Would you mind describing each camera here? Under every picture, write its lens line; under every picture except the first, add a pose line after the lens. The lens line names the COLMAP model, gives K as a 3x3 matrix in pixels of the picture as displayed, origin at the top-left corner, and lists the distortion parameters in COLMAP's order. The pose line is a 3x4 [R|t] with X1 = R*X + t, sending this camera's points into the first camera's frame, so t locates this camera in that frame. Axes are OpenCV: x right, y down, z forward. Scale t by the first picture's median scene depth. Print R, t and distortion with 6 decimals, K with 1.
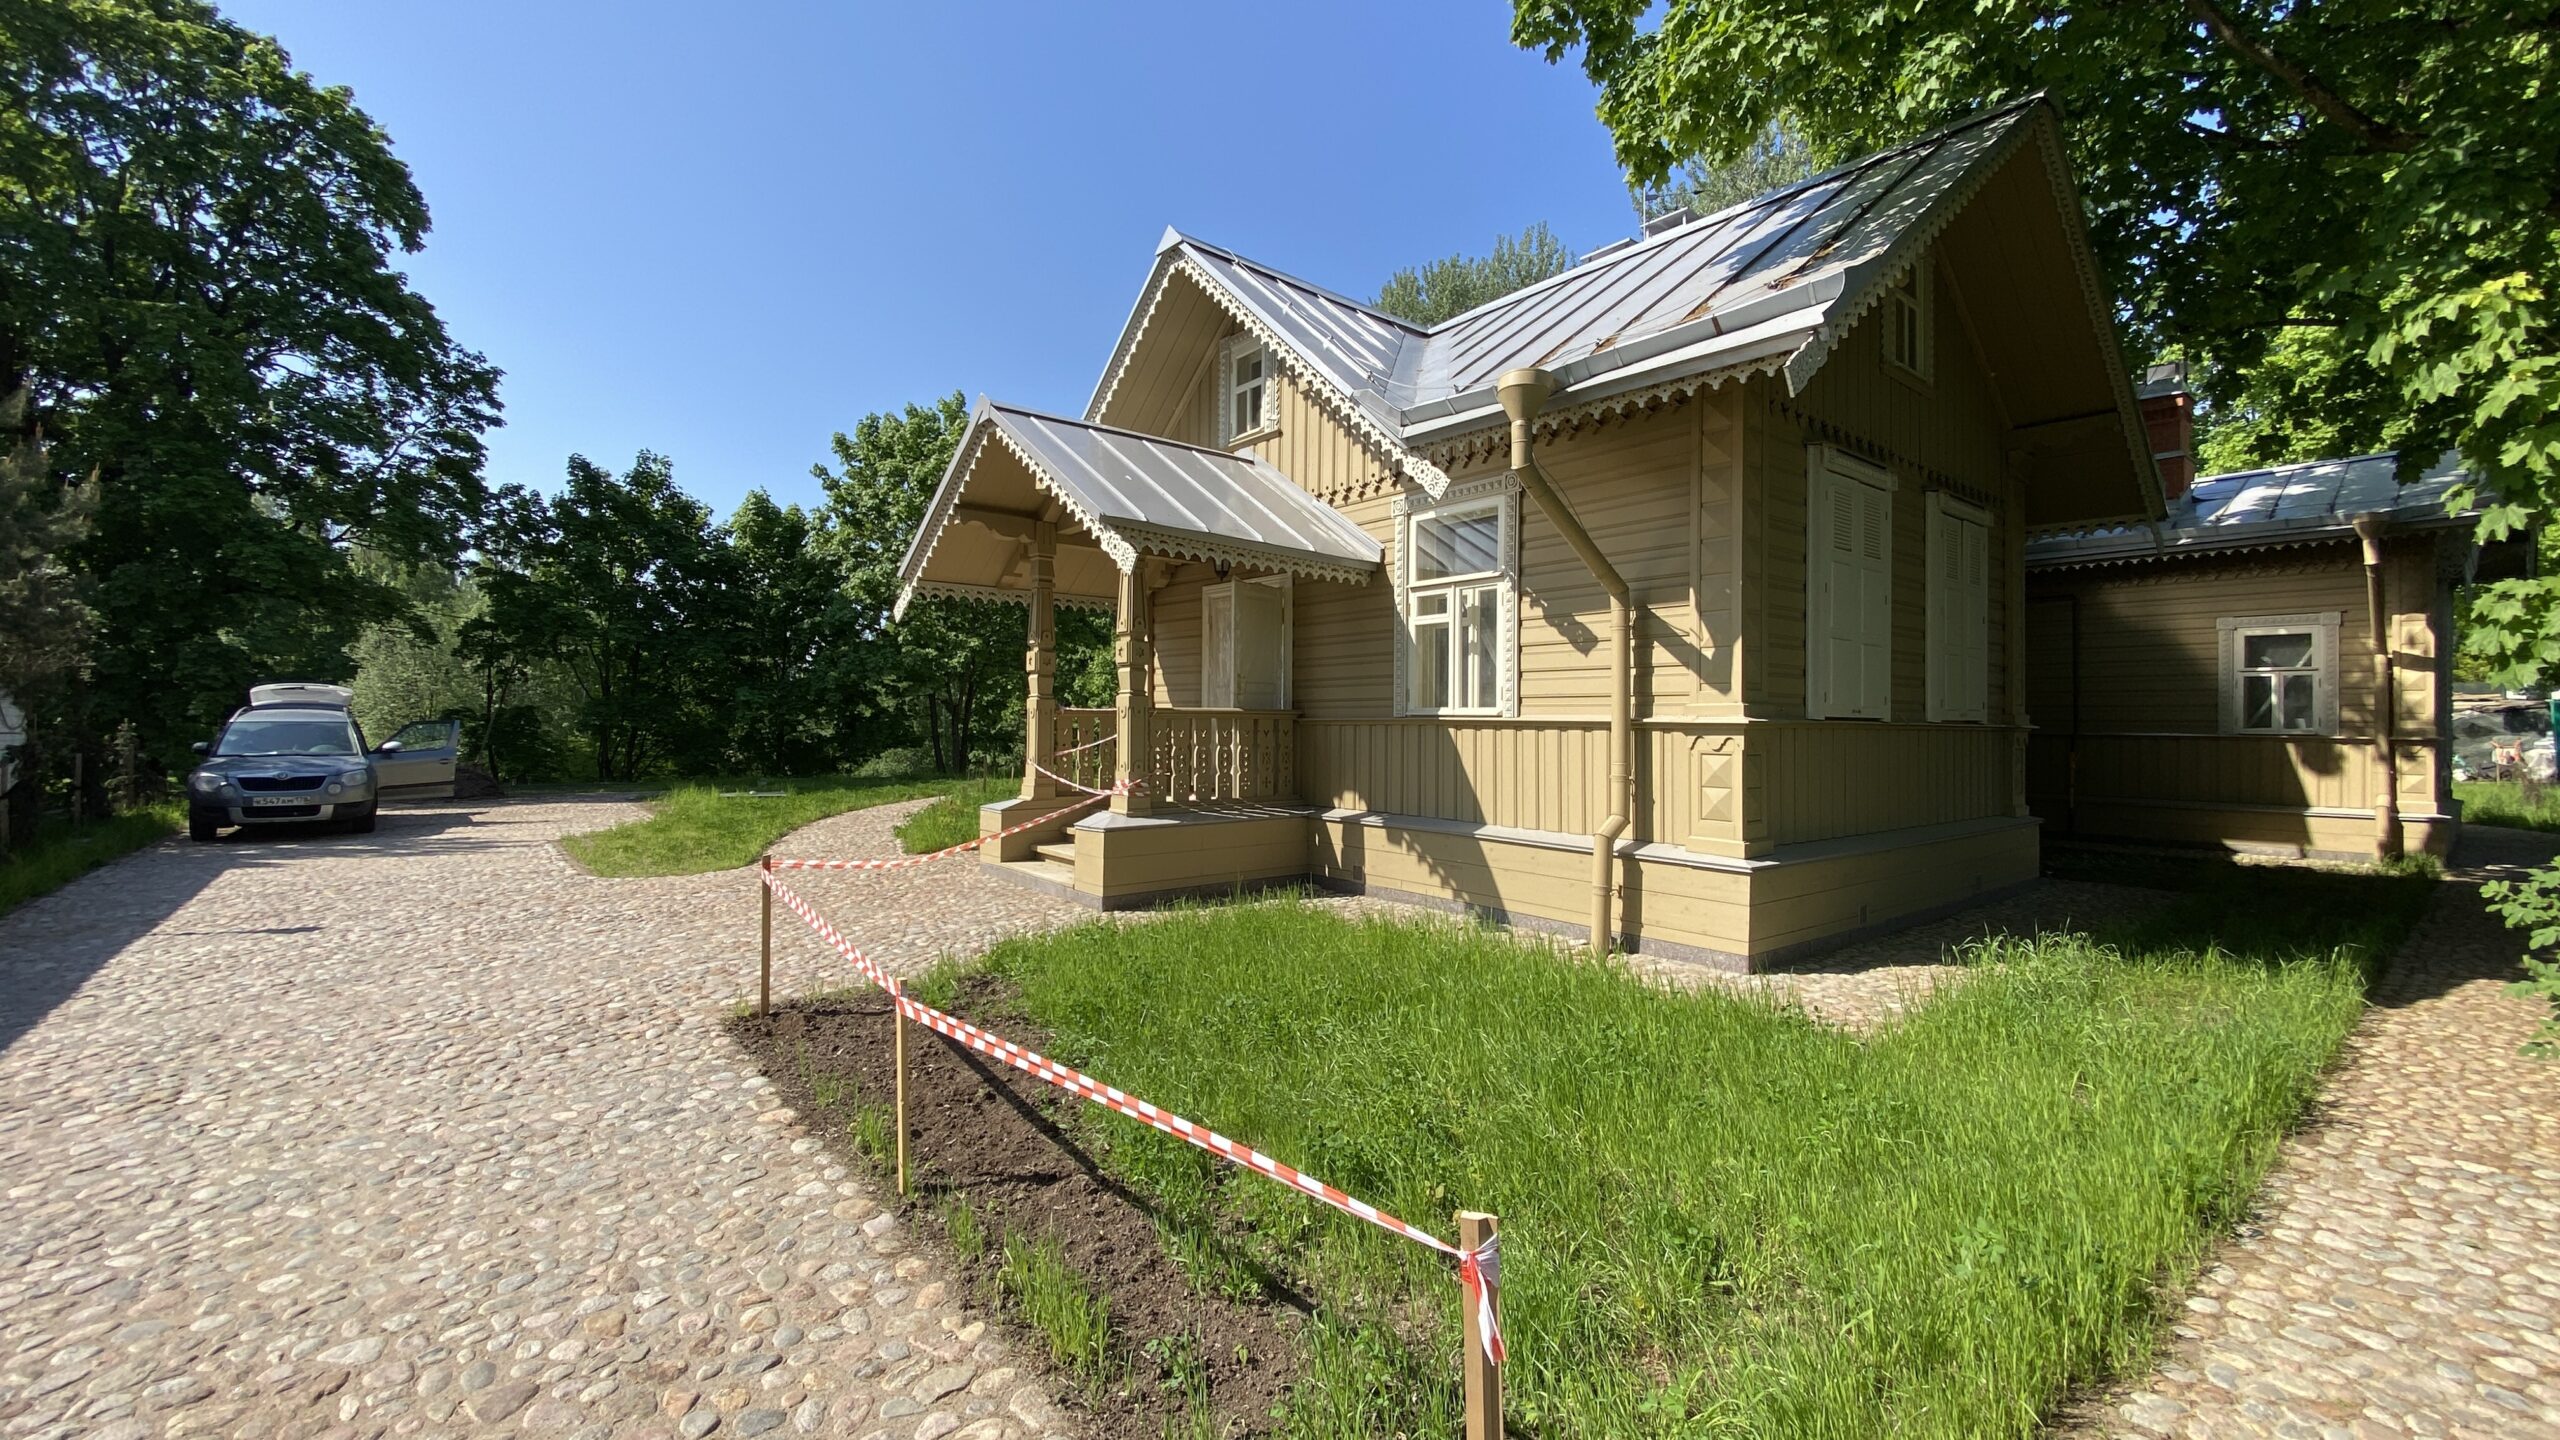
lens RADIAL K [[1059.5, 0, 1208.1], [0, 1059.5, 709.9], [0, 0, 1]] dist [0.000118, -0.016630]
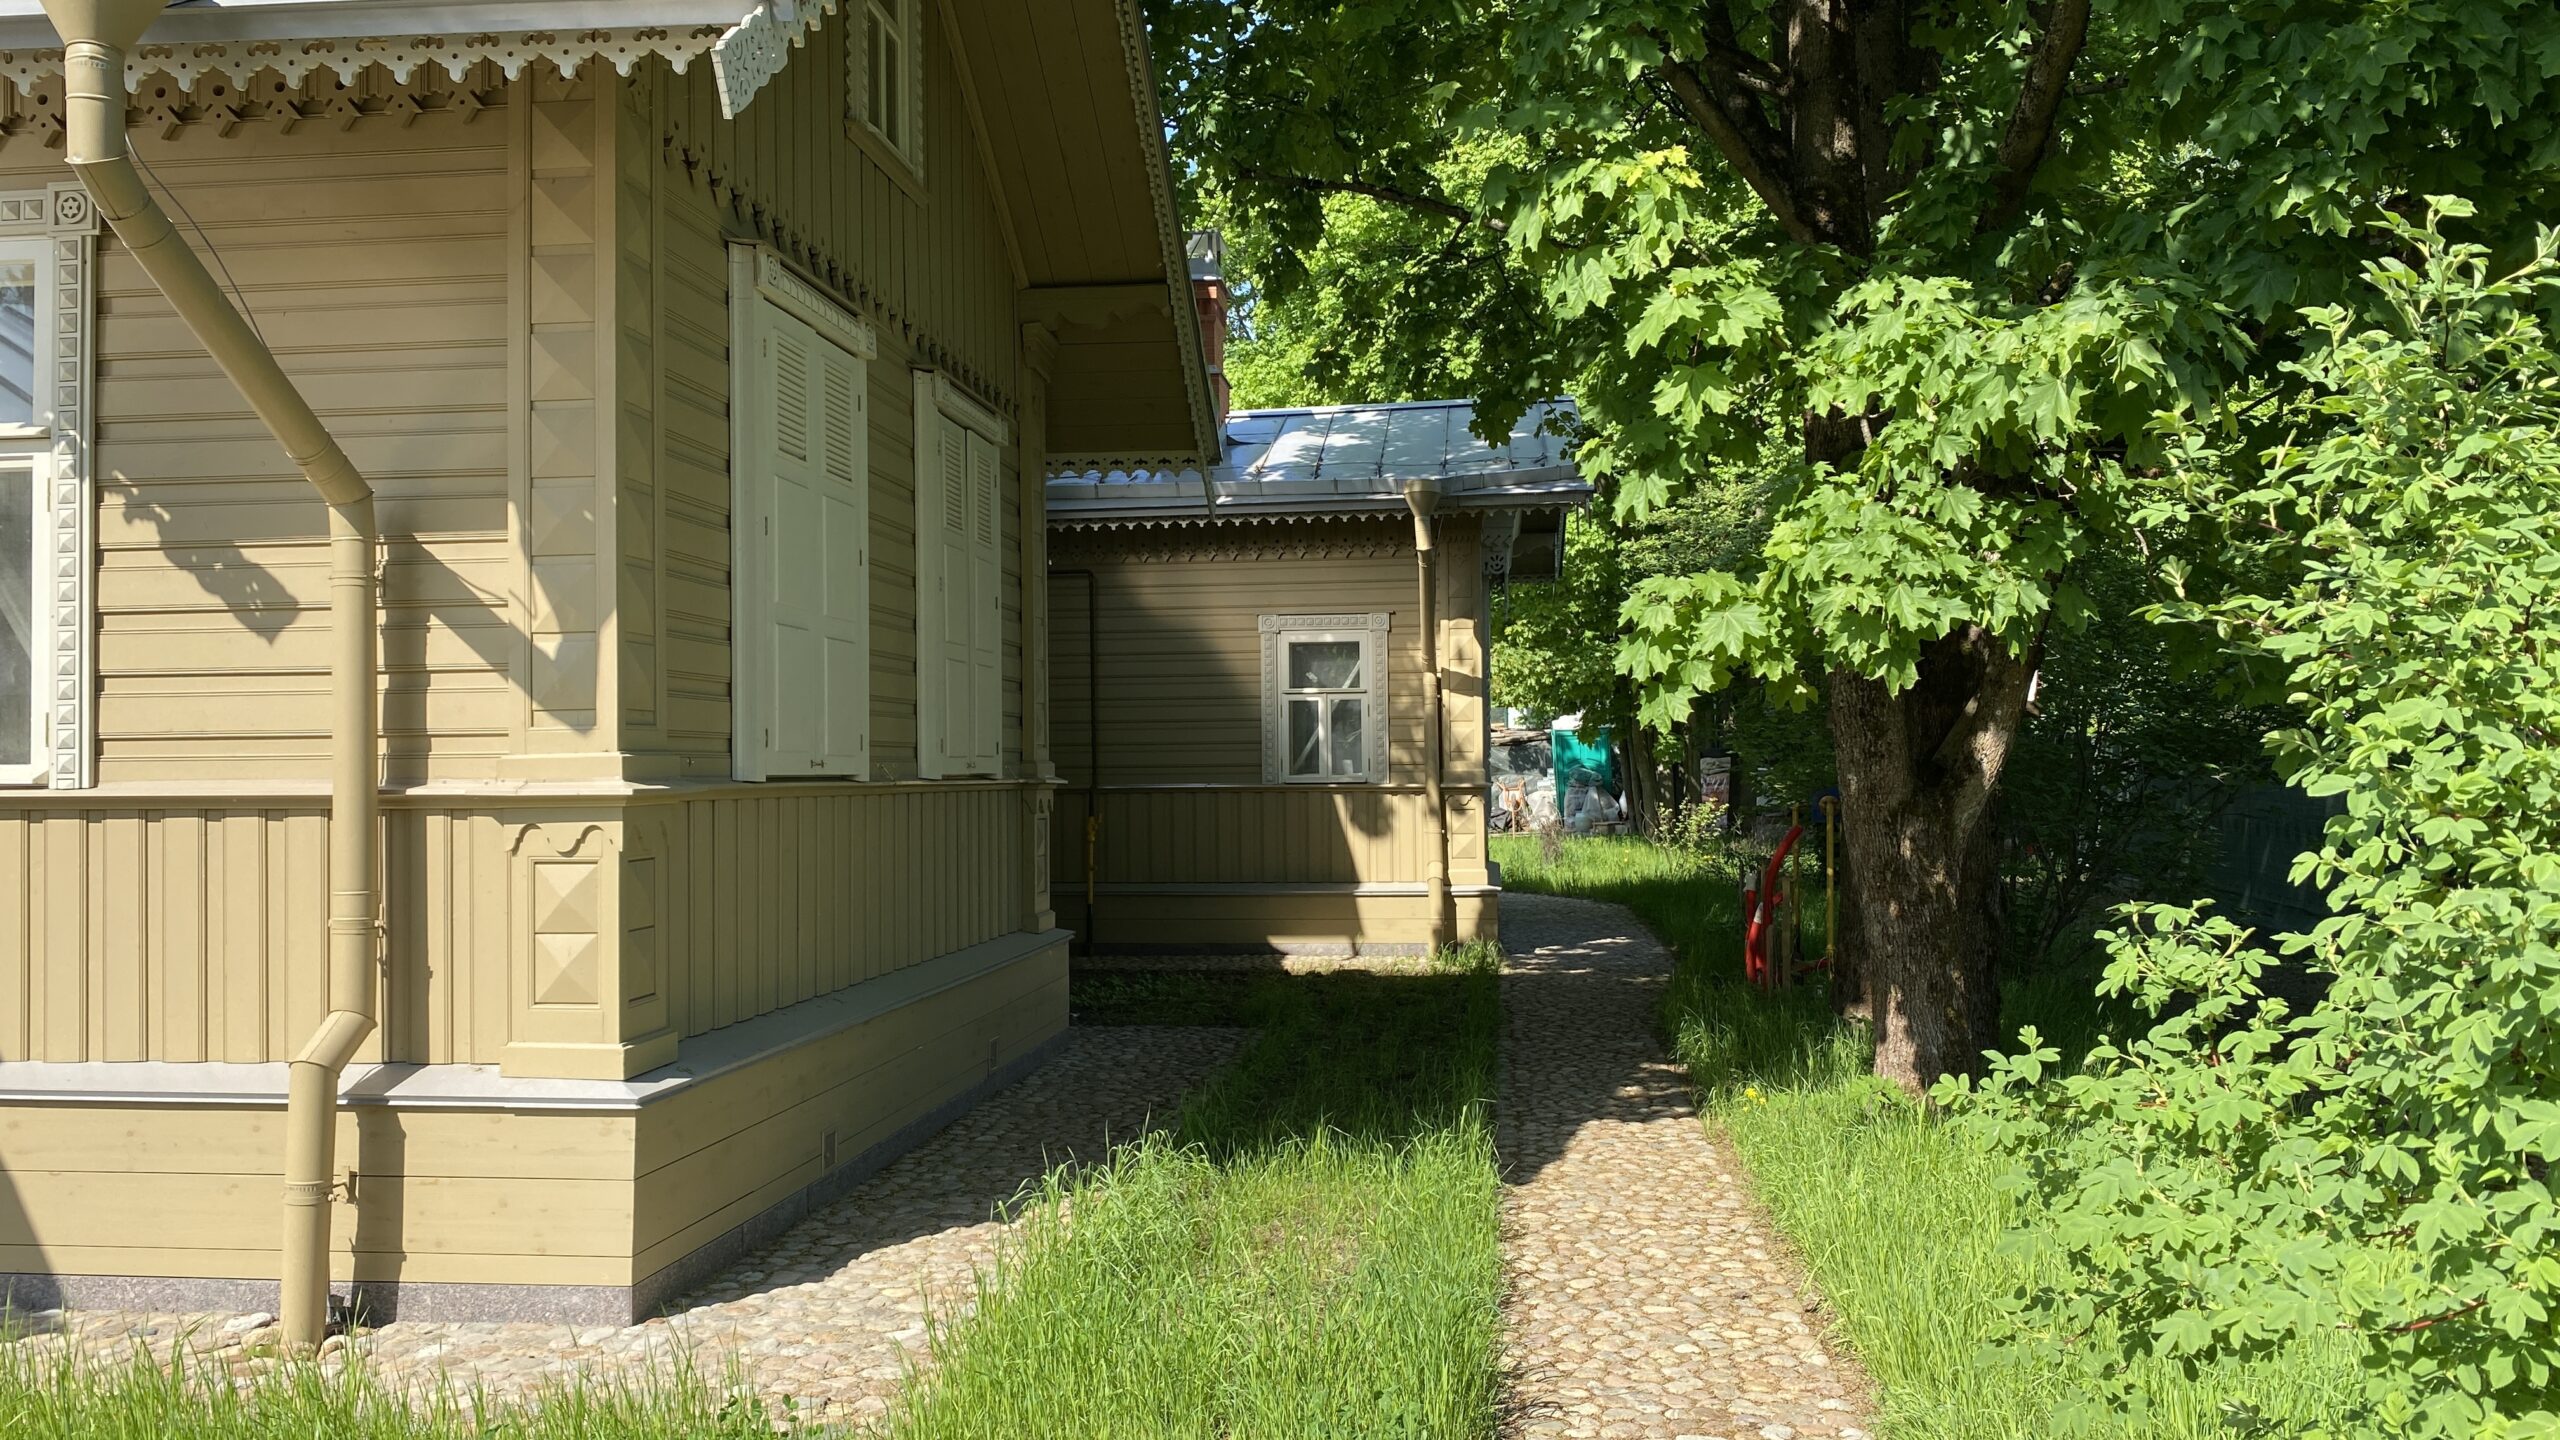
lens RADIAL K [[1984.2, 0, 1280.0], [0, 1984.2, 720.0], [0, 0, 1]] dist [0.020386, -0.003774]
pose [[0.693176, 0.003218, 0.720761, 0.059097], [0.006337, 0.999924, -0.010559, -0.008774], [-0.720740, 0.011886, 0.693103, 0.147849]]
